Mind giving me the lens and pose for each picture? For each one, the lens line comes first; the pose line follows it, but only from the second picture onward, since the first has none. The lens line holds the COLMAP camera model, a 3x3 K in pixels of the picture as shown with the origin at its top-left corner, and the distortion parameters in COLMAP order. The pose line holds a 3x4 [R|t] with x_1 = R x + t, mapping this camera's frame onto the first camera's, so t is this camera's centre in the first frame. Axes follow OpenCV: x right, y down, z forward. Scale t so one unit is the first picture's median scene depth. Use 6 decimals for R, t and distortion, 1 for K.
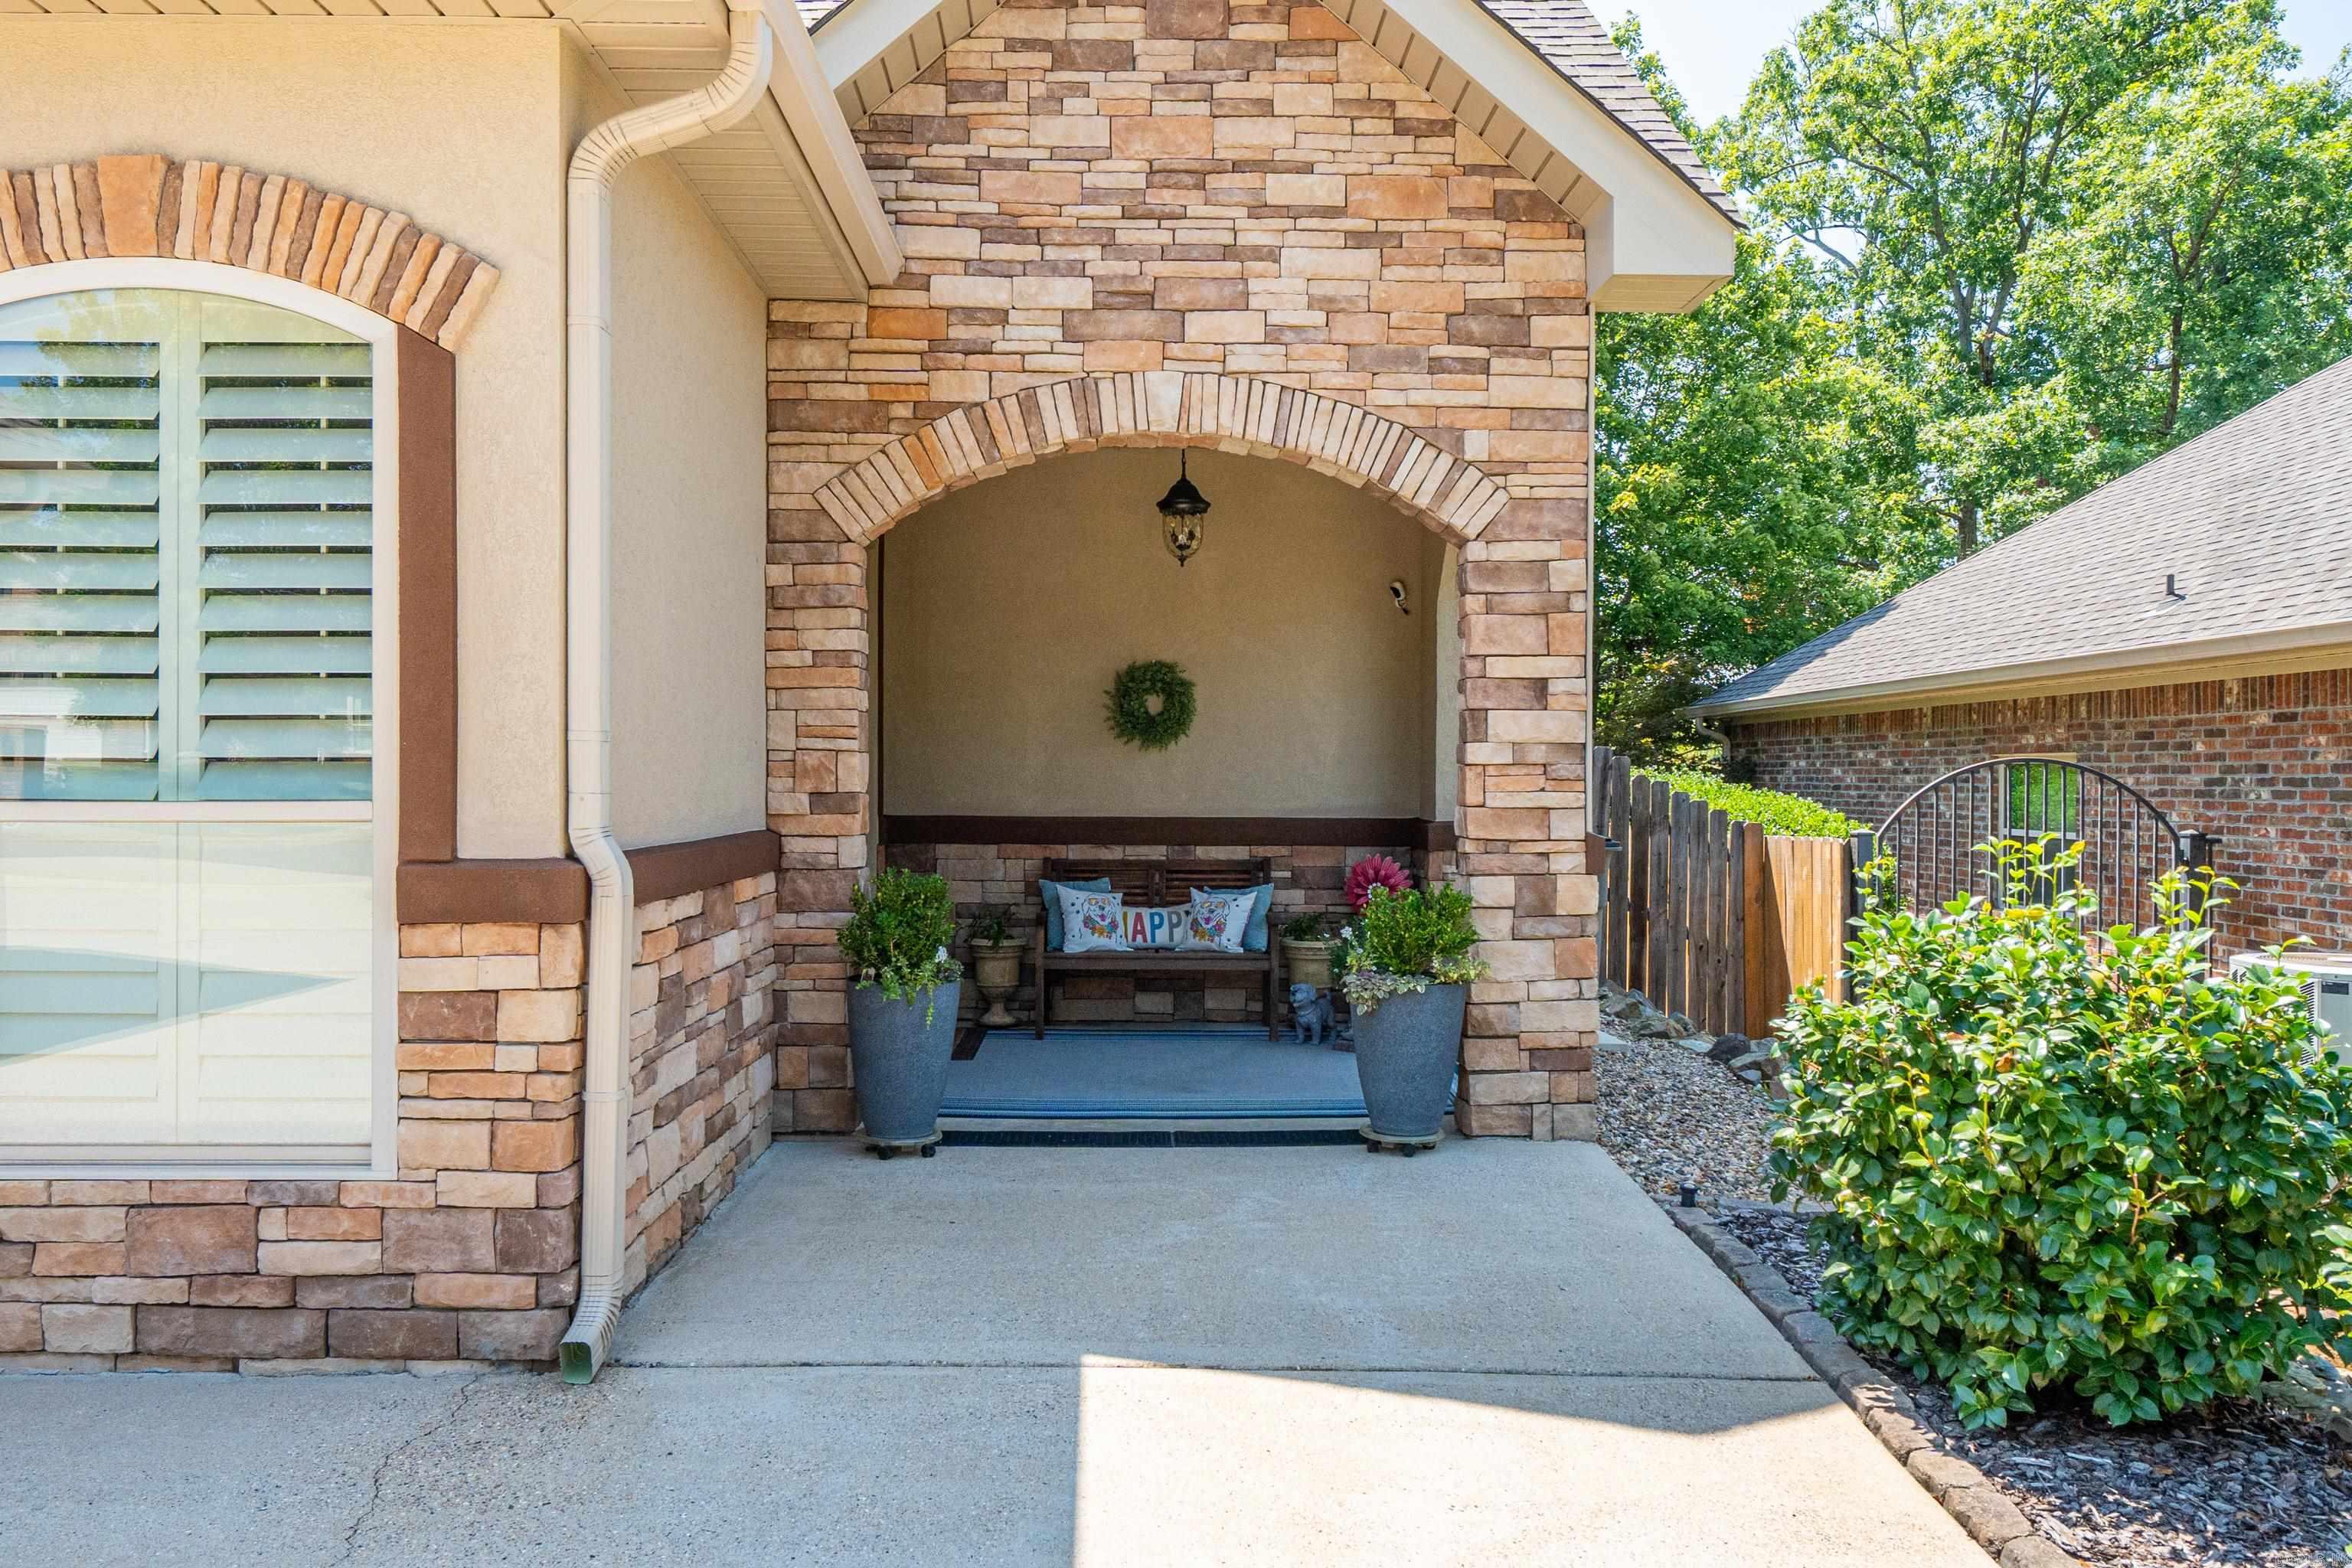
lens RADIAL K [[1724.8, 0, 1169.3], [0, 1724.8, 719.8], [0, 0, 1]] dist [0.001846, 0.000619]
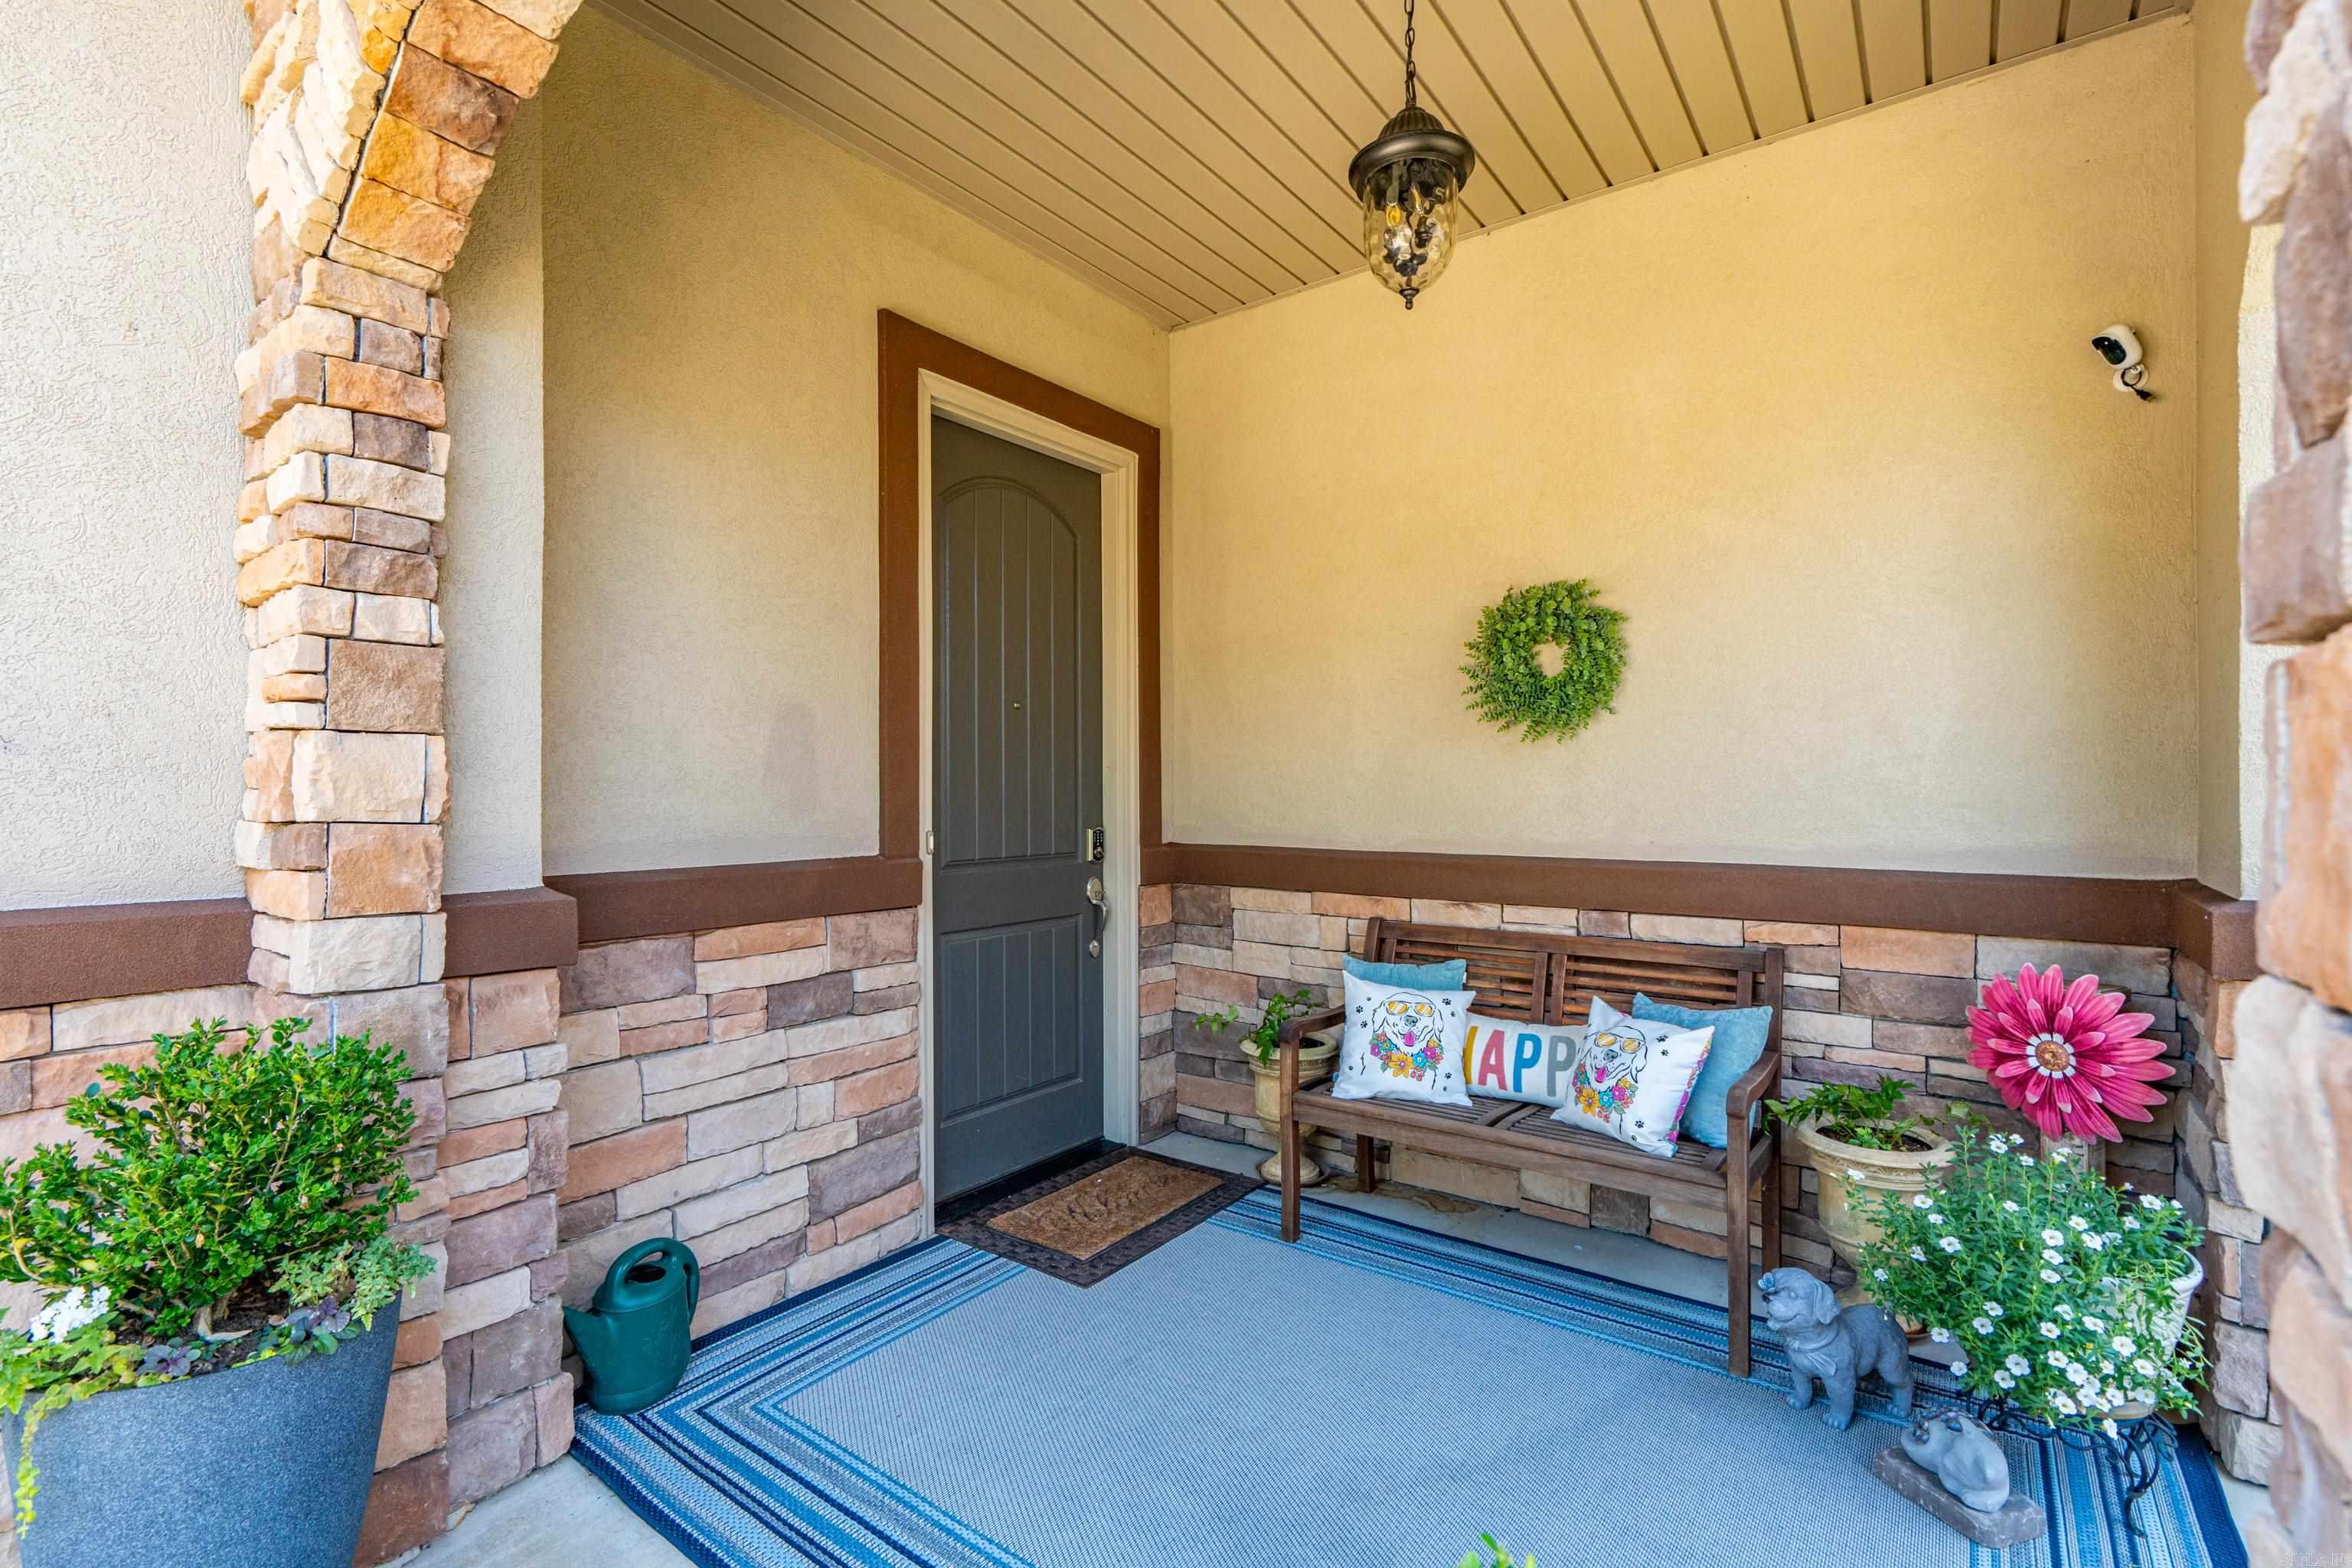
lens RADIAL K [[1060.6, 0, 1183.3], [0, 1060.6, 778.4], [0, 0, 1]] dist [-0.001213, -0.000171]
pose [[0.785328, -0.013823, -0.618926, 0.165726], [0.026755, 0.999574, 0.011624, 0.033918], [0.618502, -0.025688, 0.785363, 0.964084]]
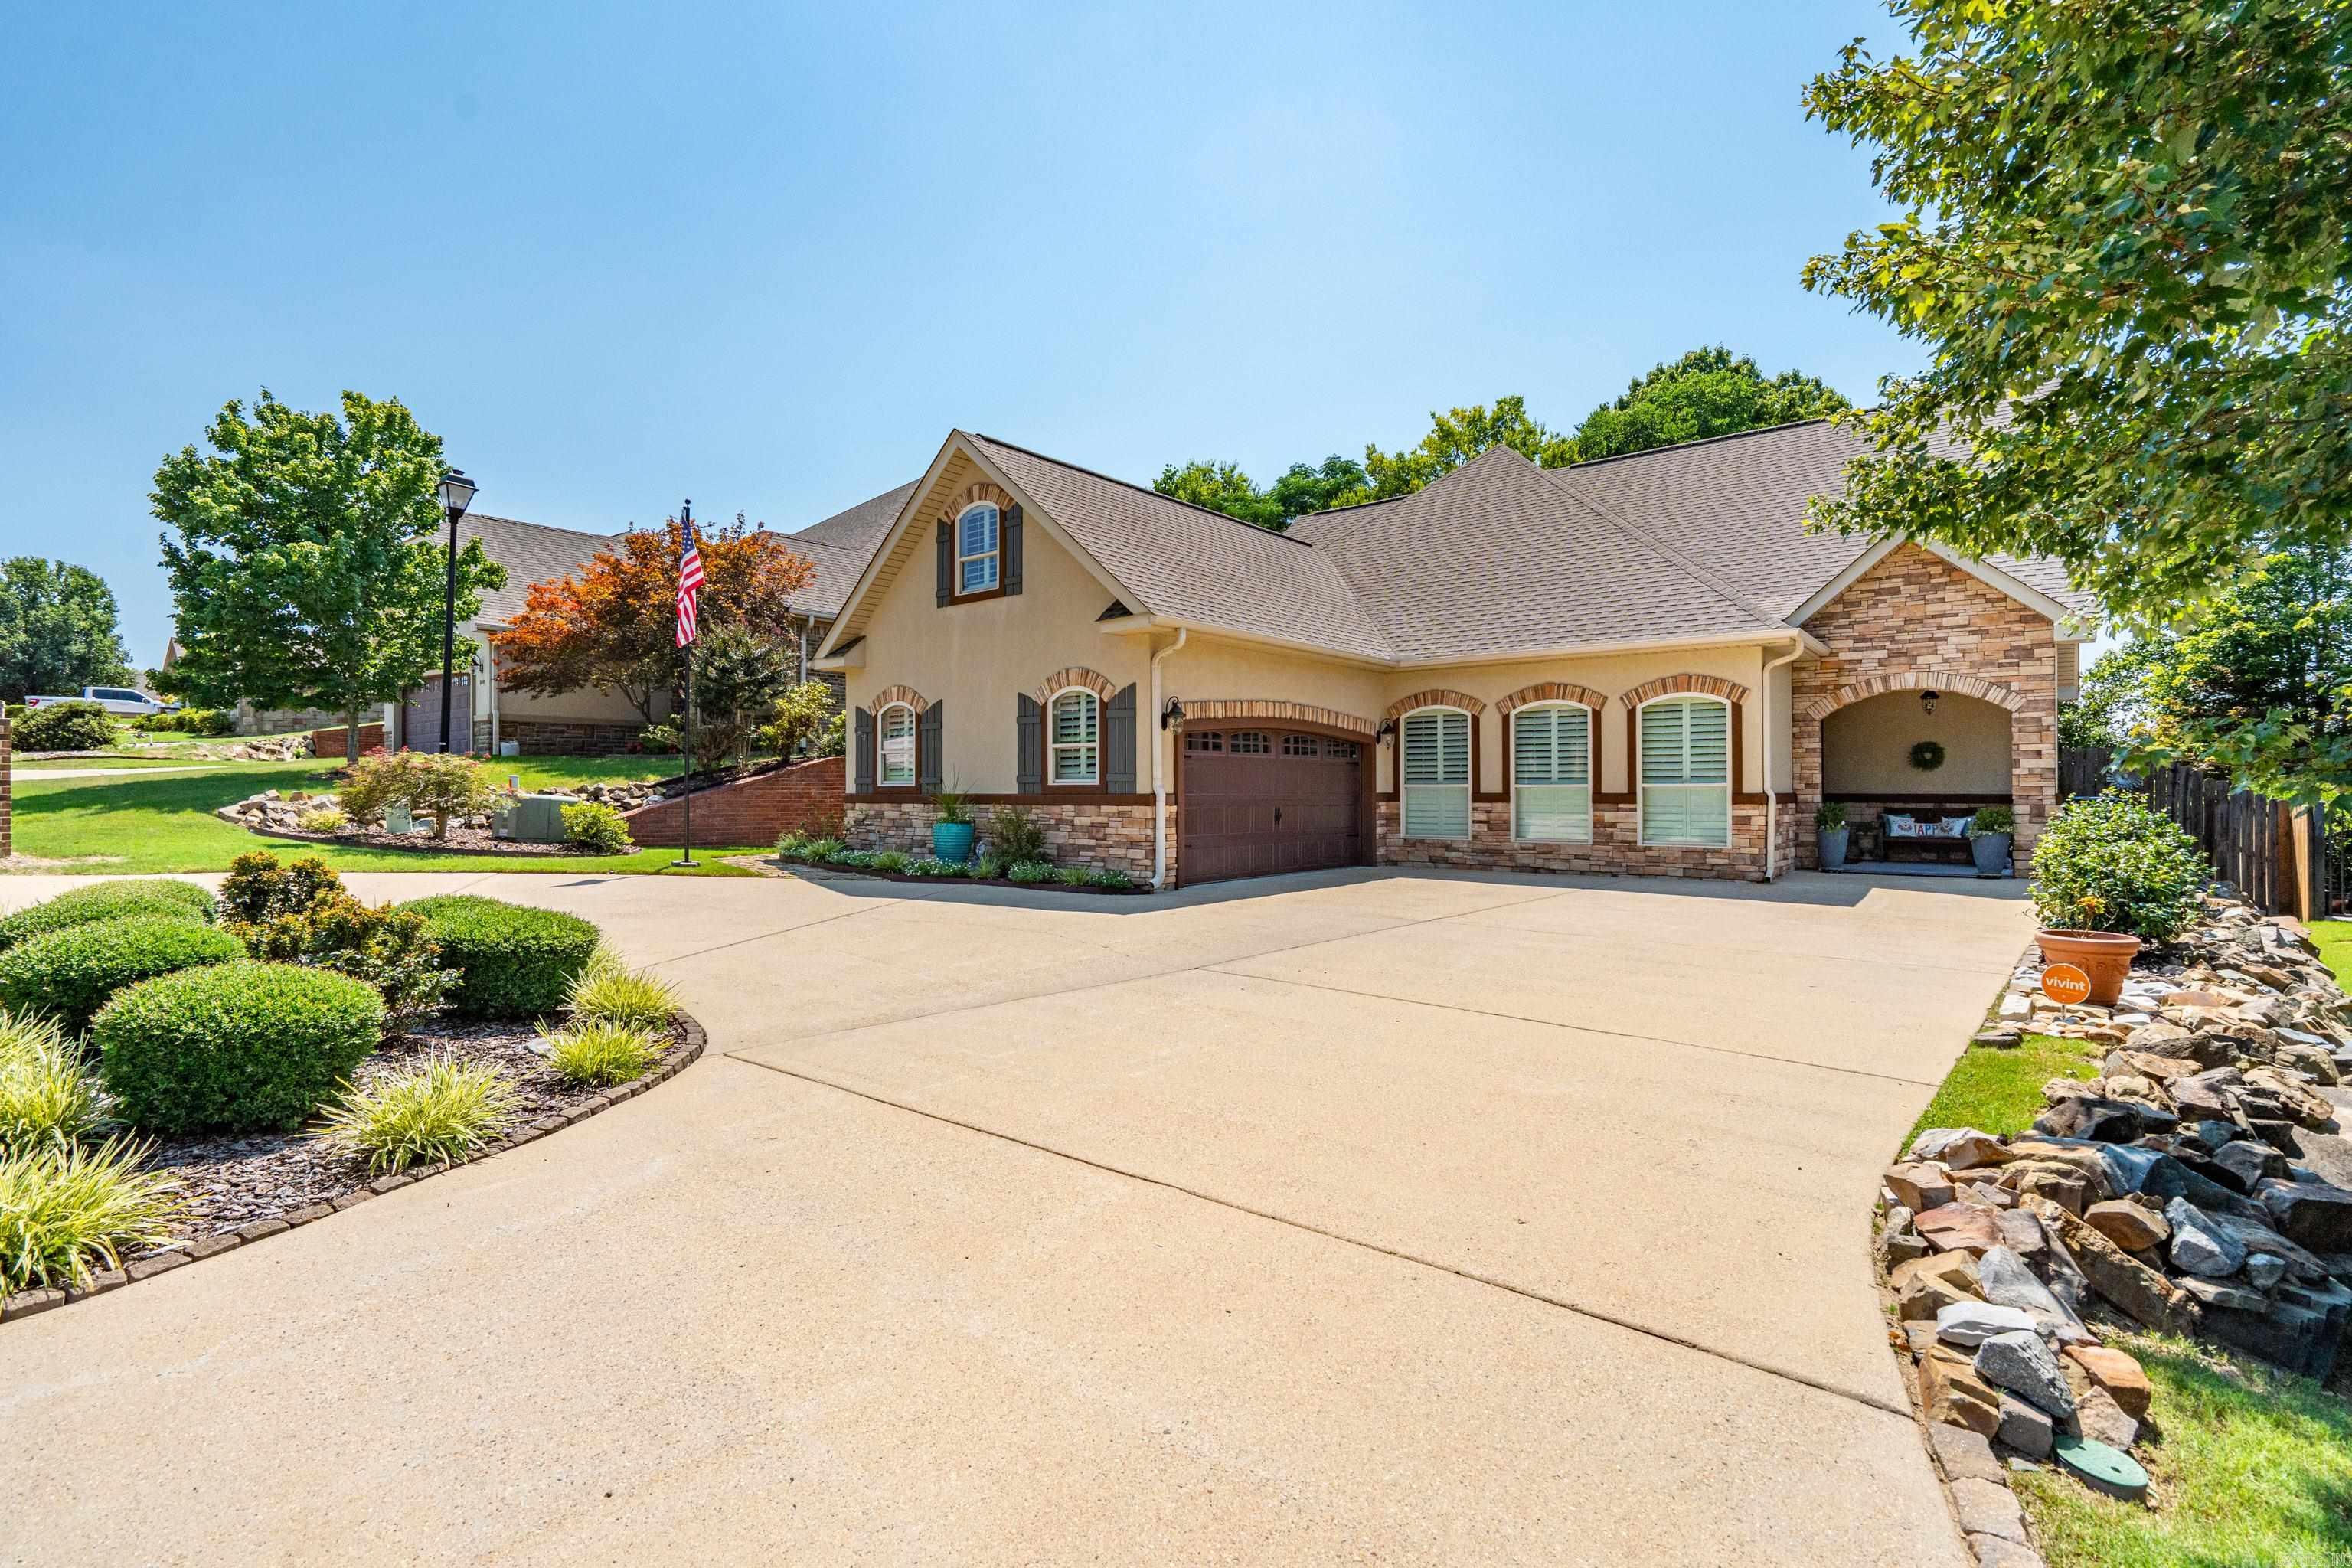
lens RADIAL K [[1055.5, 0, 1186.9], [0, 1055.5, 791.9], [0, 0, 1]] dist [-0.002644, 0.001029]
pose [[0.766143, -0.001704, -0.642668, 0.268392], [0.023272, 0.999414, 0.025094, -0.033724], [0.642248, -0.034182, 0.765734, -1.814052]]
